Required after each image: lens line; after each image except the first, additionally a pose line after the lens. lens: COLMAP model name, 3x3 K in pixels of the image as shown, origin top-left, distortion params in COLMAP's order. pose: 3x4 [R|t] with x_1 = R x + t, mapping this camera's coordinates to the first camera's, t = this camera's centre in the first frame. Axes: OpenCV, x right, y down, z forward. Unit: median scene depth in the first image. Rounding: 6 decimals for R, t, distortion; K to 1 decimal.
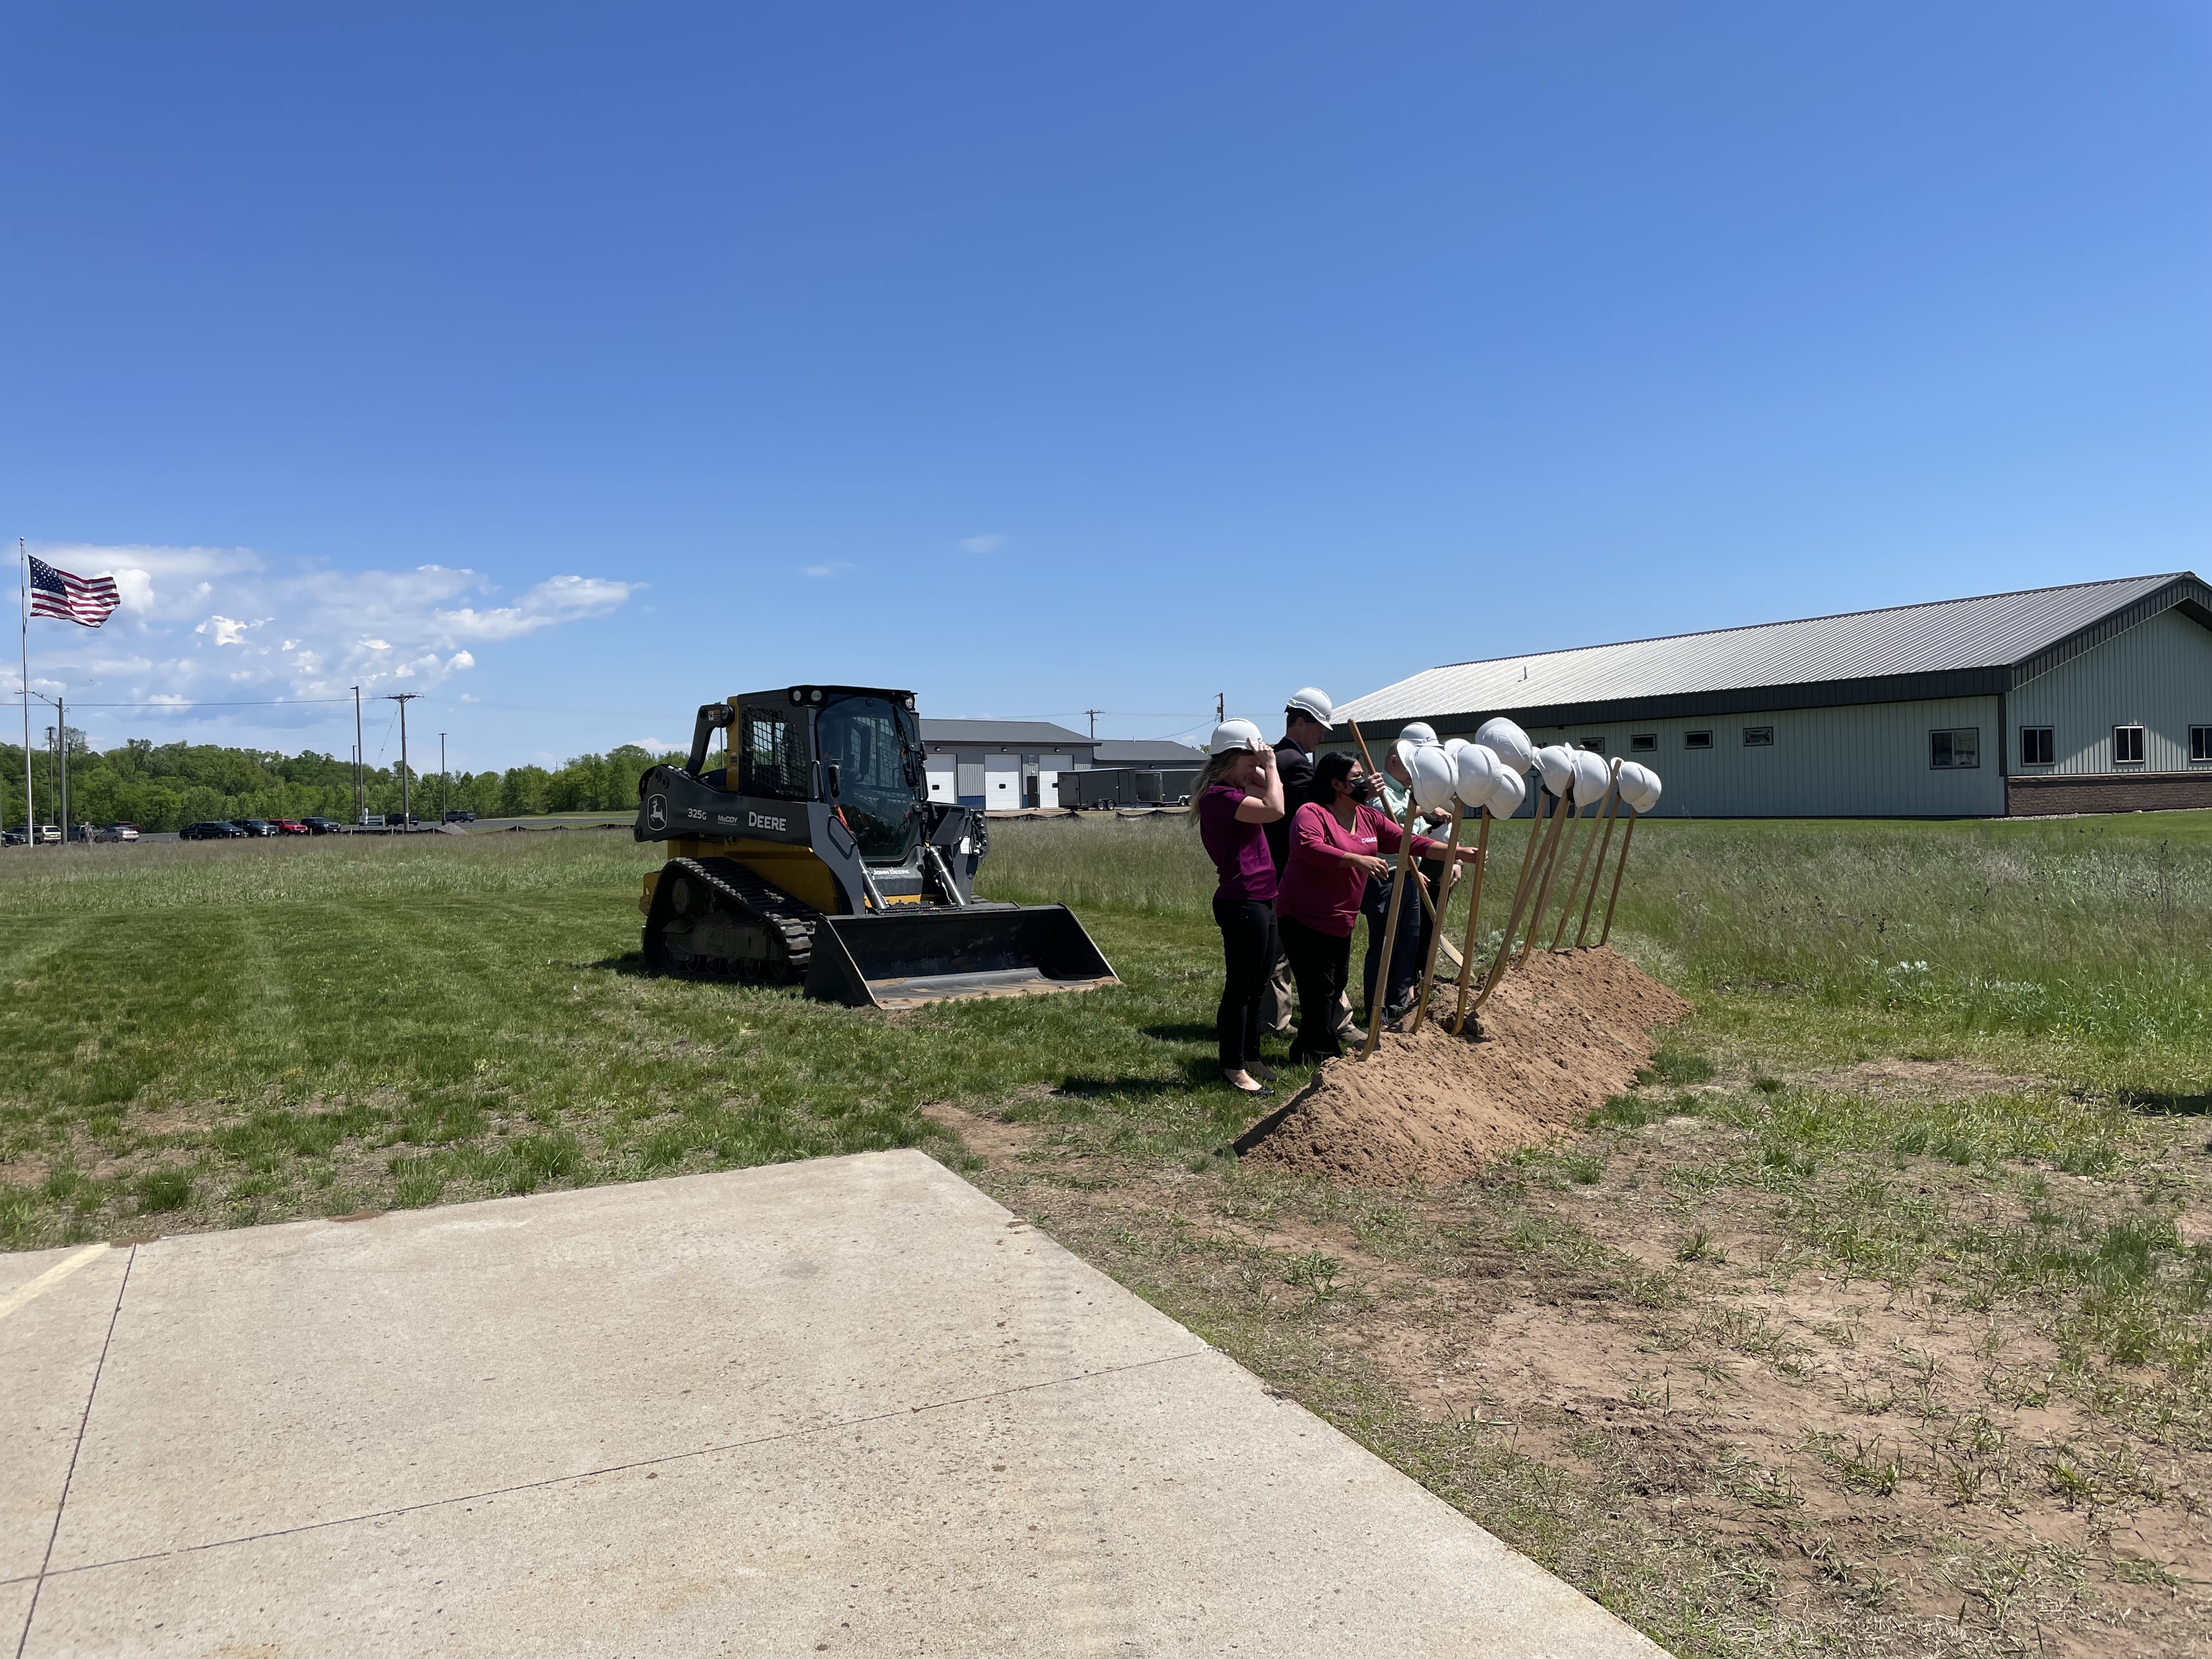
lens RADIAL K [[1861.6, 0, 1106.0], [0, 1861.6, 829.5], [0, 0, 1]] dist [0.066060, -0.003324]
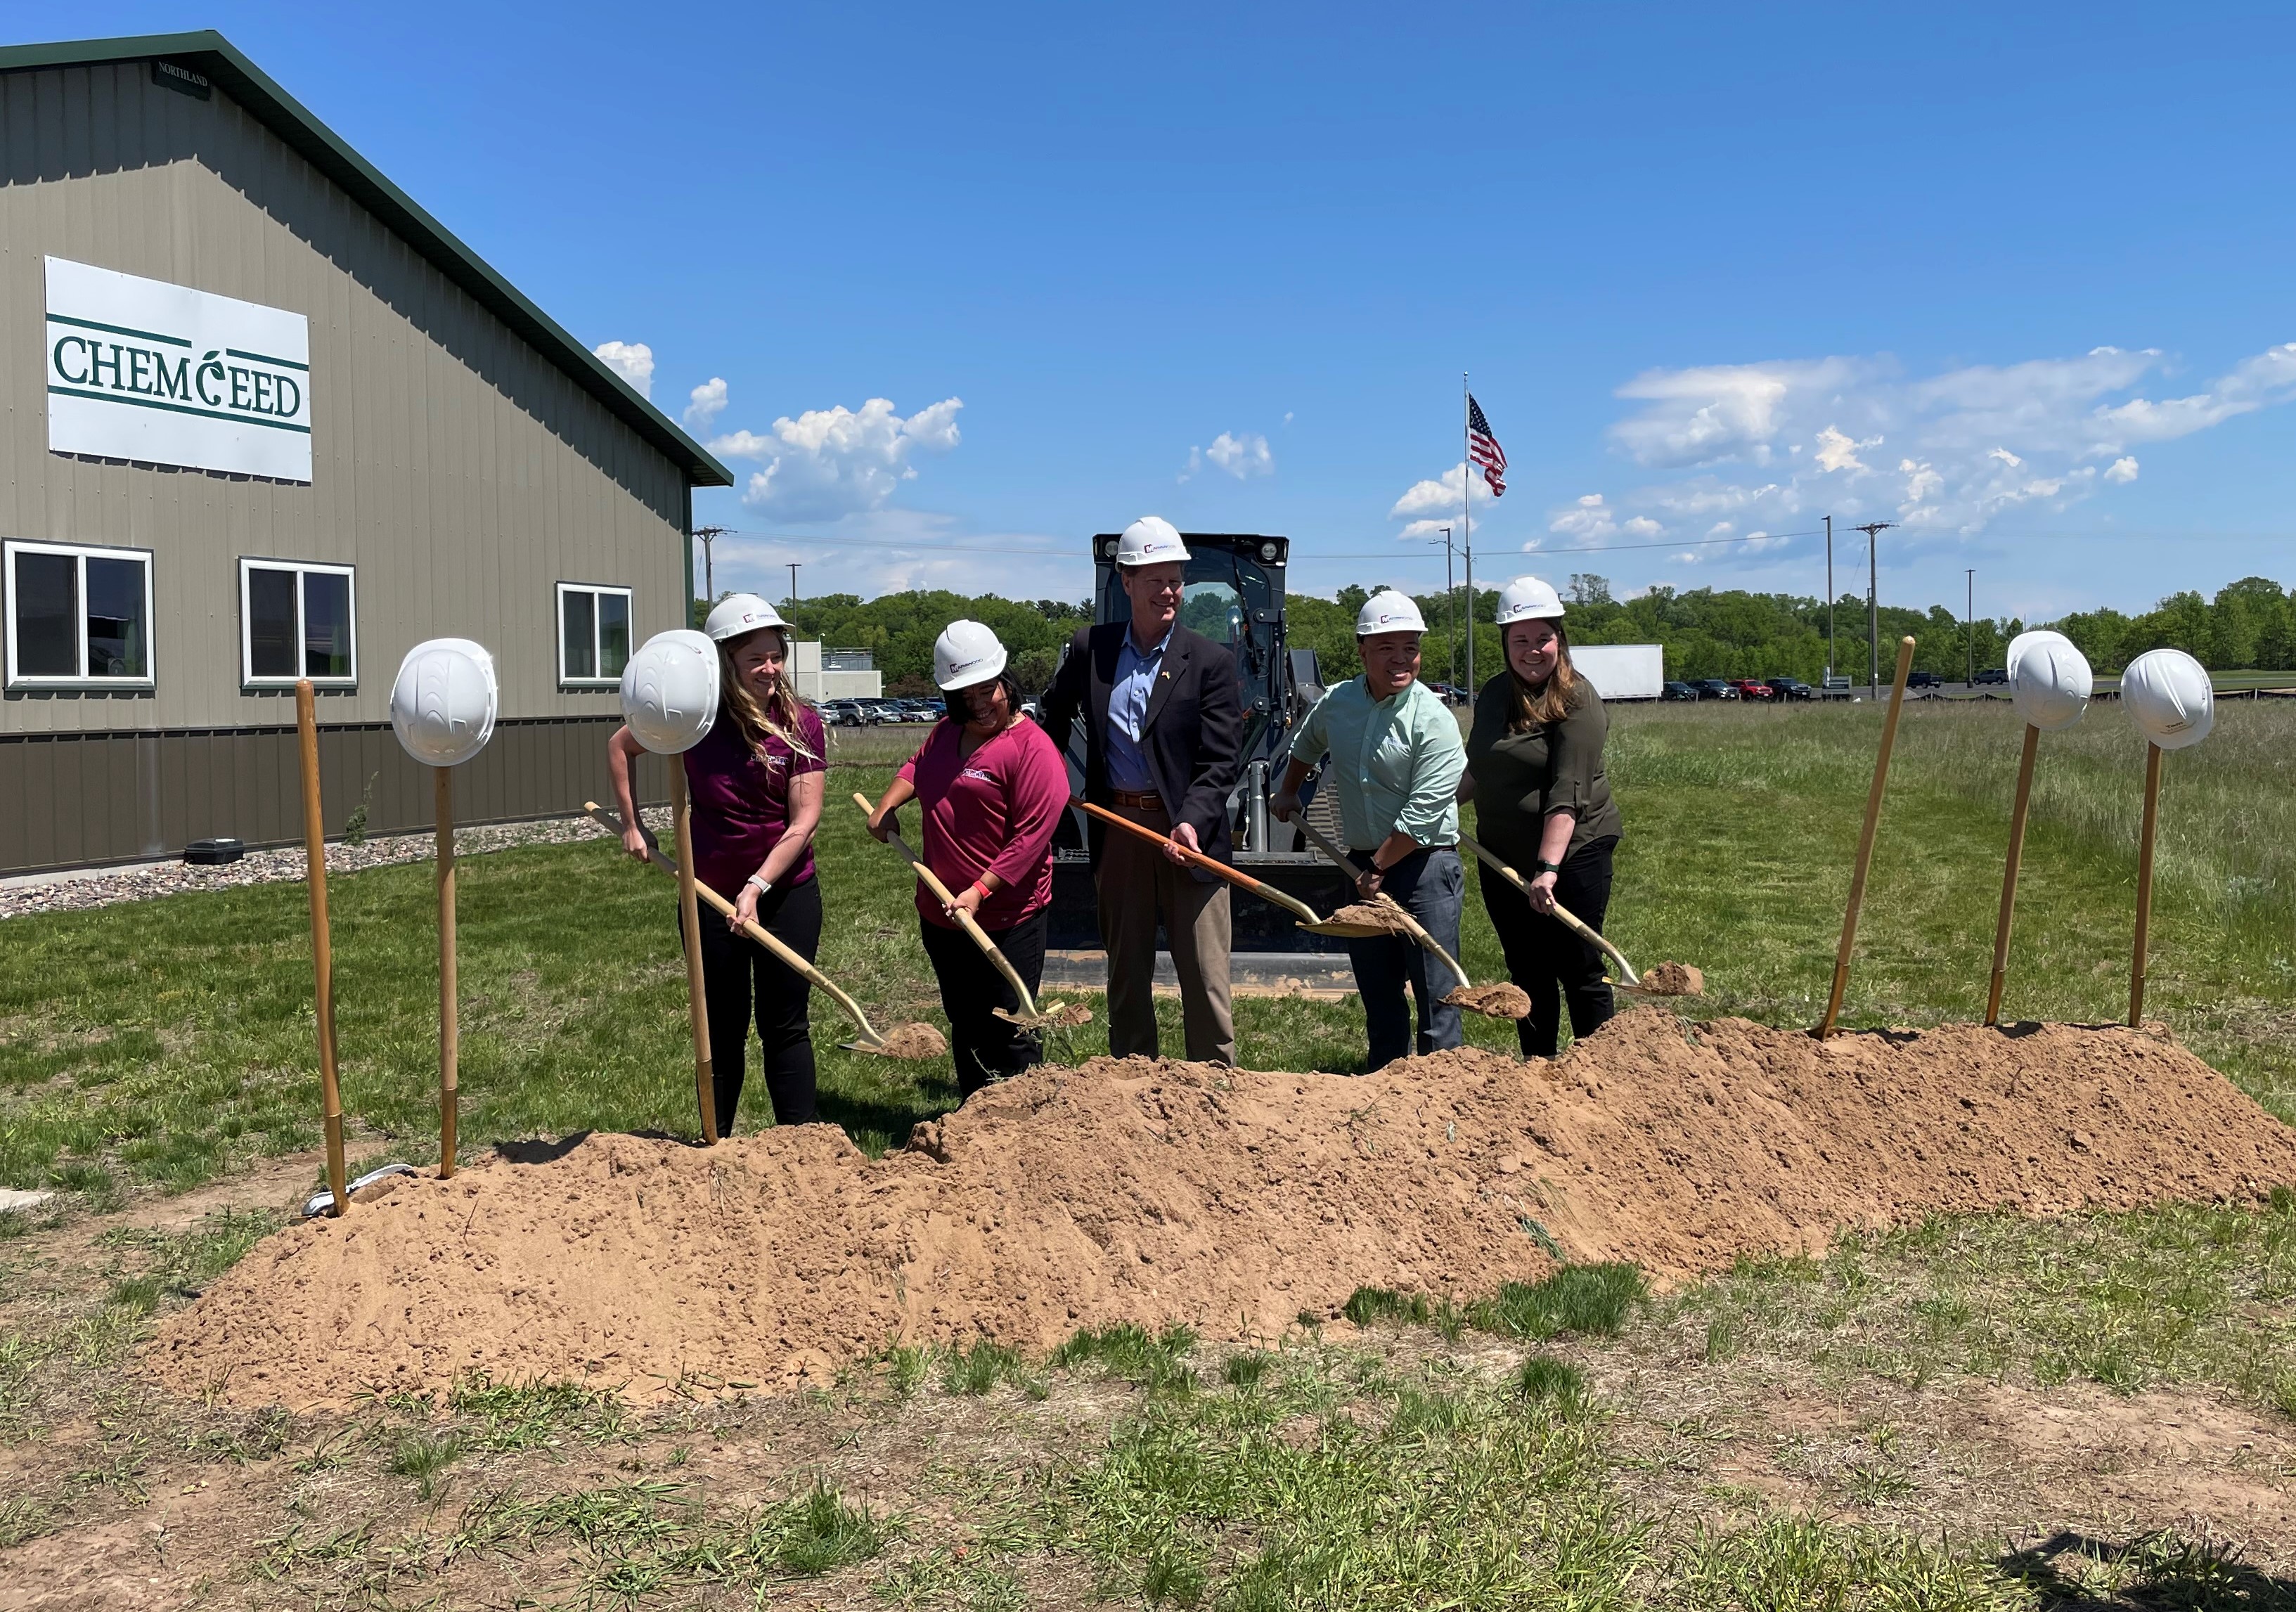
lens RADIAL K [[2292.1, 0, 1122.5], [0, 2292.1, 736.8], [0, 0, 1]] dist [0.104605, -0.178384]
pose [[0.683929, 0.027571, -0.729027, 0.124466], [-0.010536, 0.999555, 0.027918, -0.005894], [0.729472, -0.011413, 0.683915, 0.097037]]
